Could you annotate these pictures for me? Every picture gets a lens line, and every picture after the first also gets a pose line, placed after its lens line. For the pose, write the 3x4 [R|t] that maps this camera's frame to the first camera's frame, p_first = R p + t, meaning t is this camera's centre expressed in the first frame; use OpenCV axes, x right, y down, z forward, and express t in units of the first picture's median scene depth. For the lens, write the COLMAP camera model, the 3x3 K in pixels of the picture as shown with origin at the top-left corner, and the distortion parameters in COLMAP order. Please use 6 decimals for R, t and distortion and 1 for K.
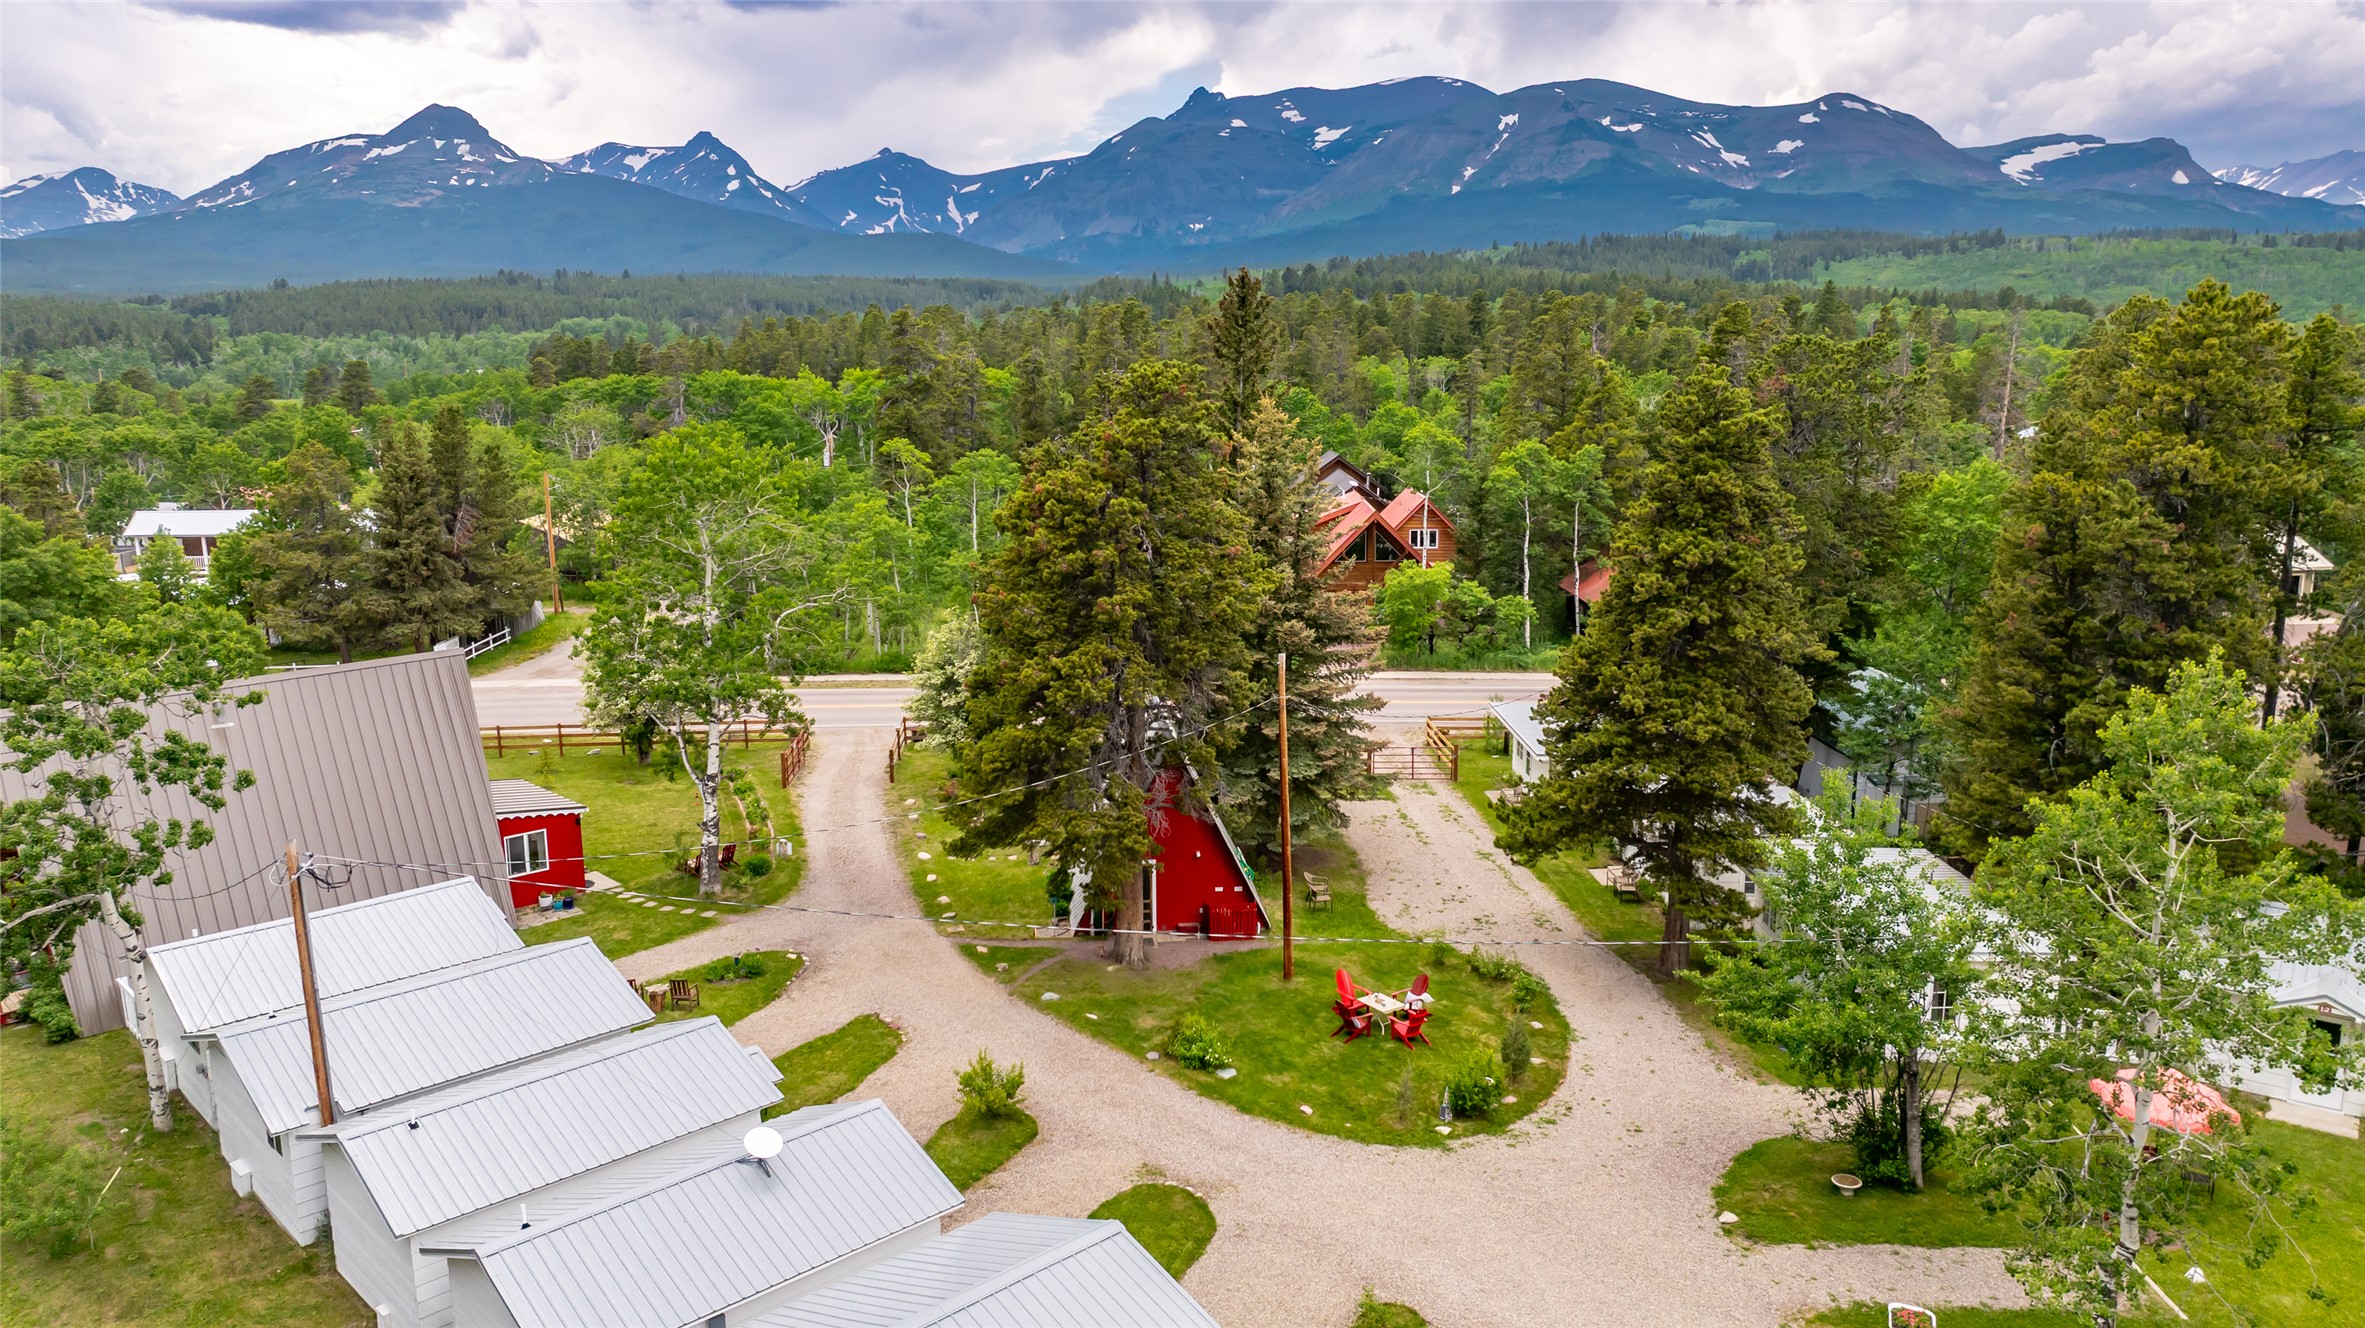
lens RADIAL K [[1681.0, 0, 1182.5], [0, 1681.0, 664.0], [0, 0, 1]] dist [-0.024289, 0.002118]
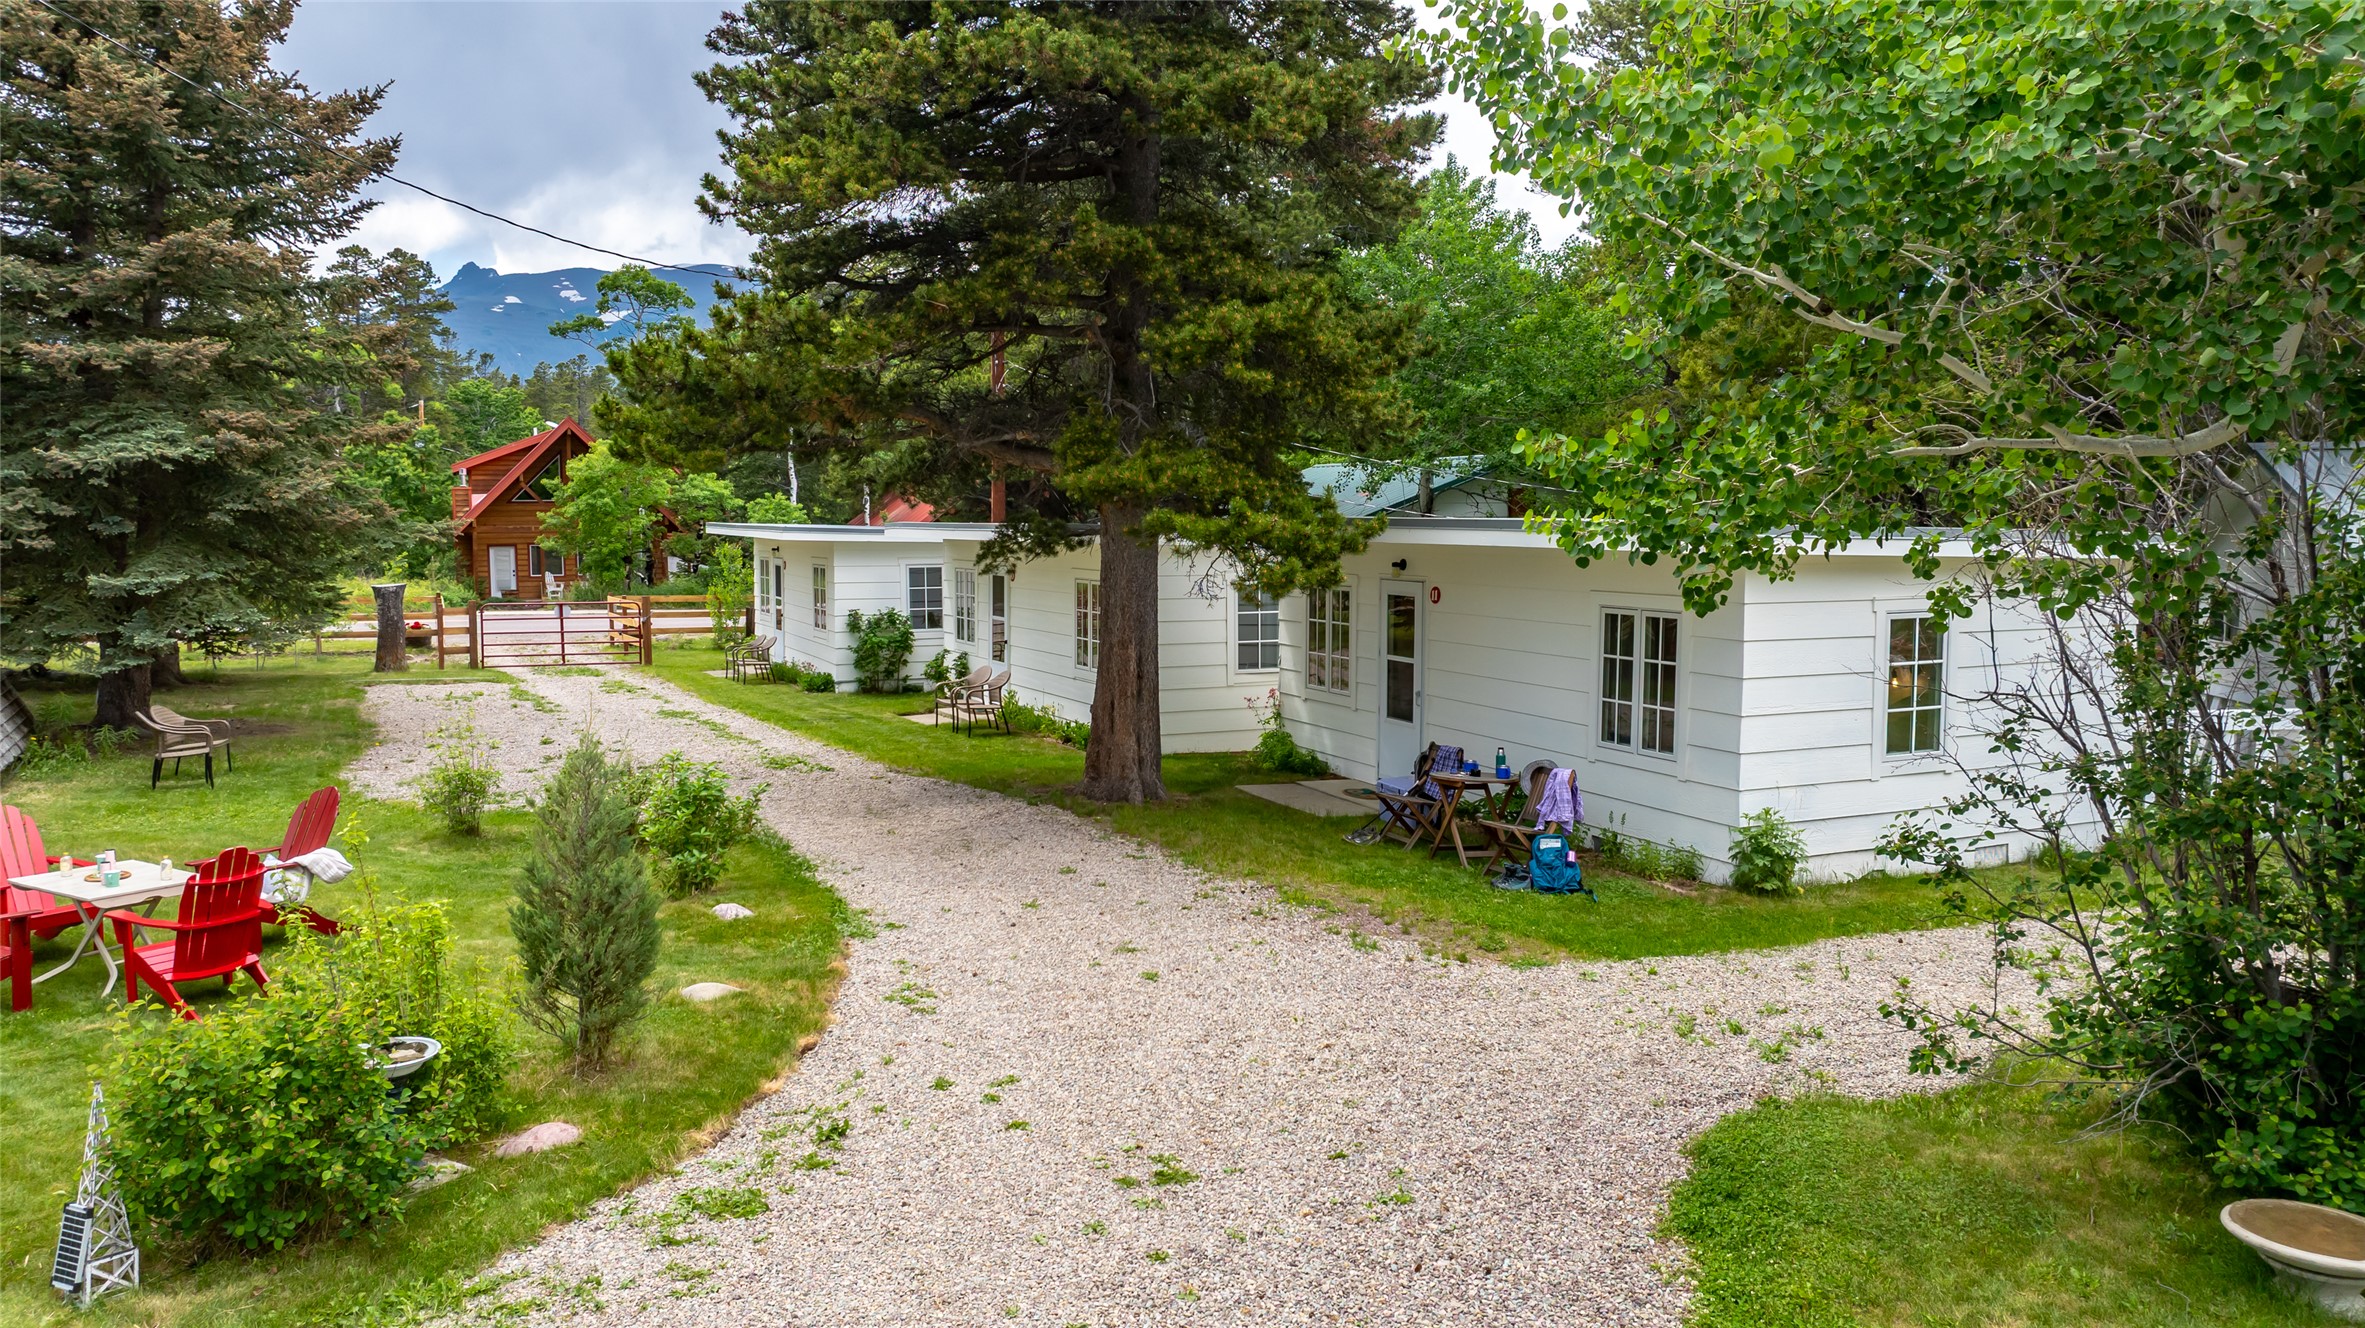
lens RADIAL K [[1665.6, 0, 1182.5], [0, 1665.6, 664.0], [0, 0, 1]] dist [-0.067631, 0.069346]
pose [[0.916068, -0.033369, 0.399632, 0.175552], [0.074761, 0.993272, -0.088436, 0.210935], [-0.393992, 0.110890, 0.912400, 0.728820]]
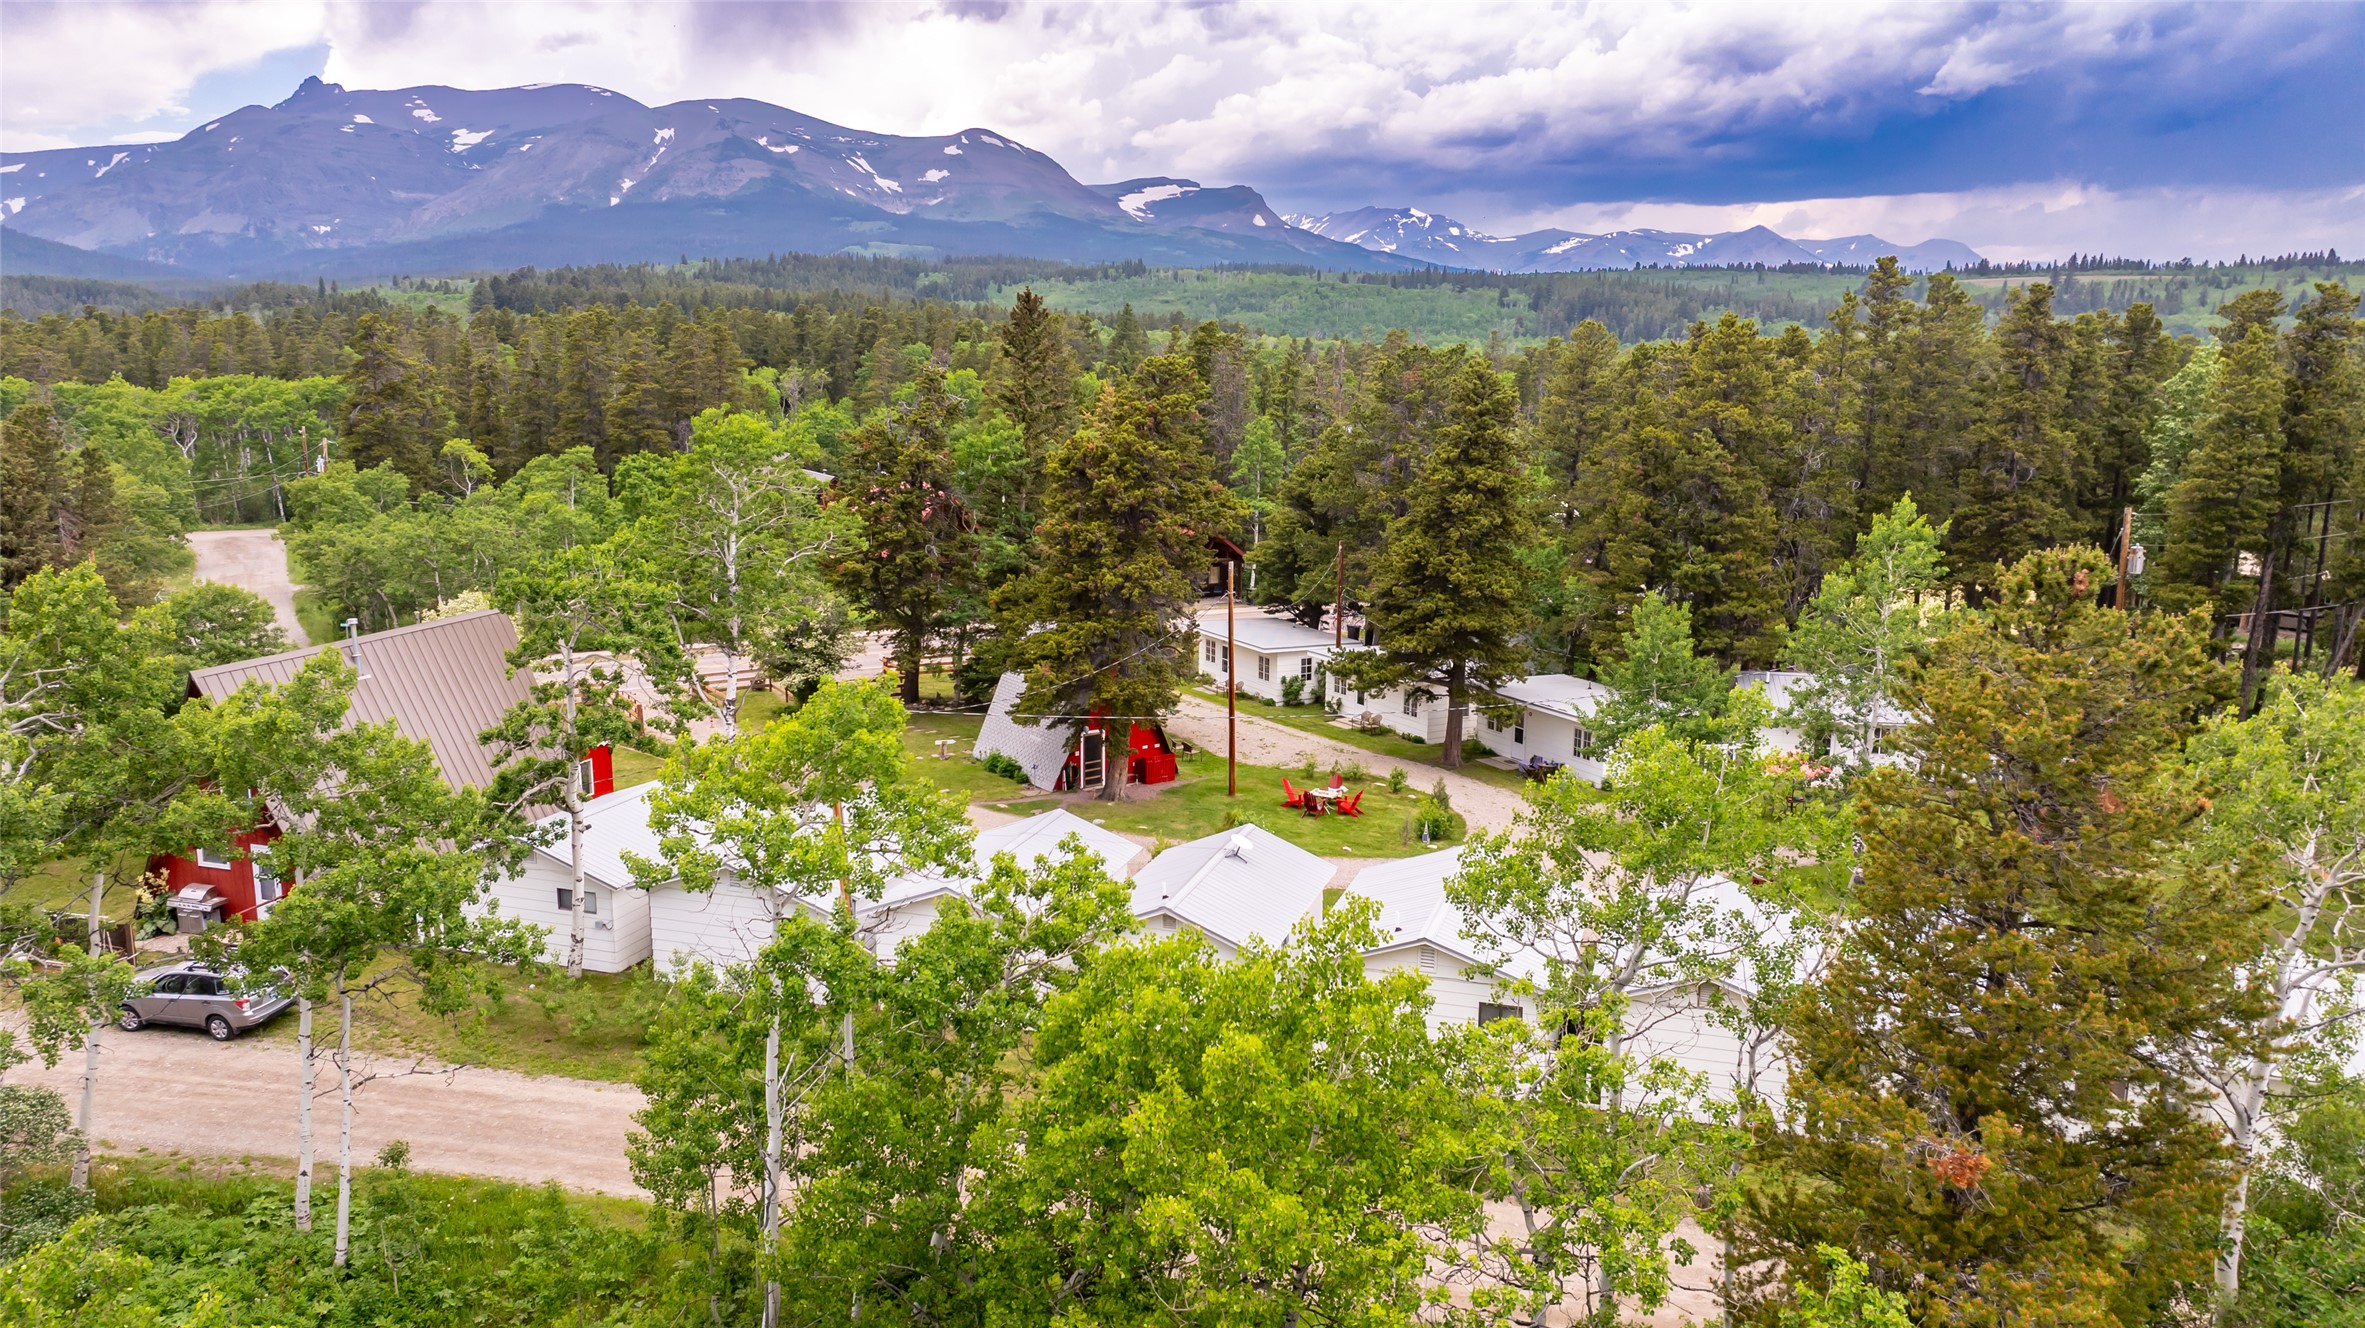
lens RADIAL K [[1665.6, 0, 1182.5], [0, 1665.6, 664.0], [0, 0, 1]] dist [-0.067631, 0.069346]
pose [[0.886590, -0.072408, 0.456854, -0.669739], [0.075484, 0.997080, 0.011542, 0.065440], [-0.456356, 0.024252, 0.889467, -0.245634]]
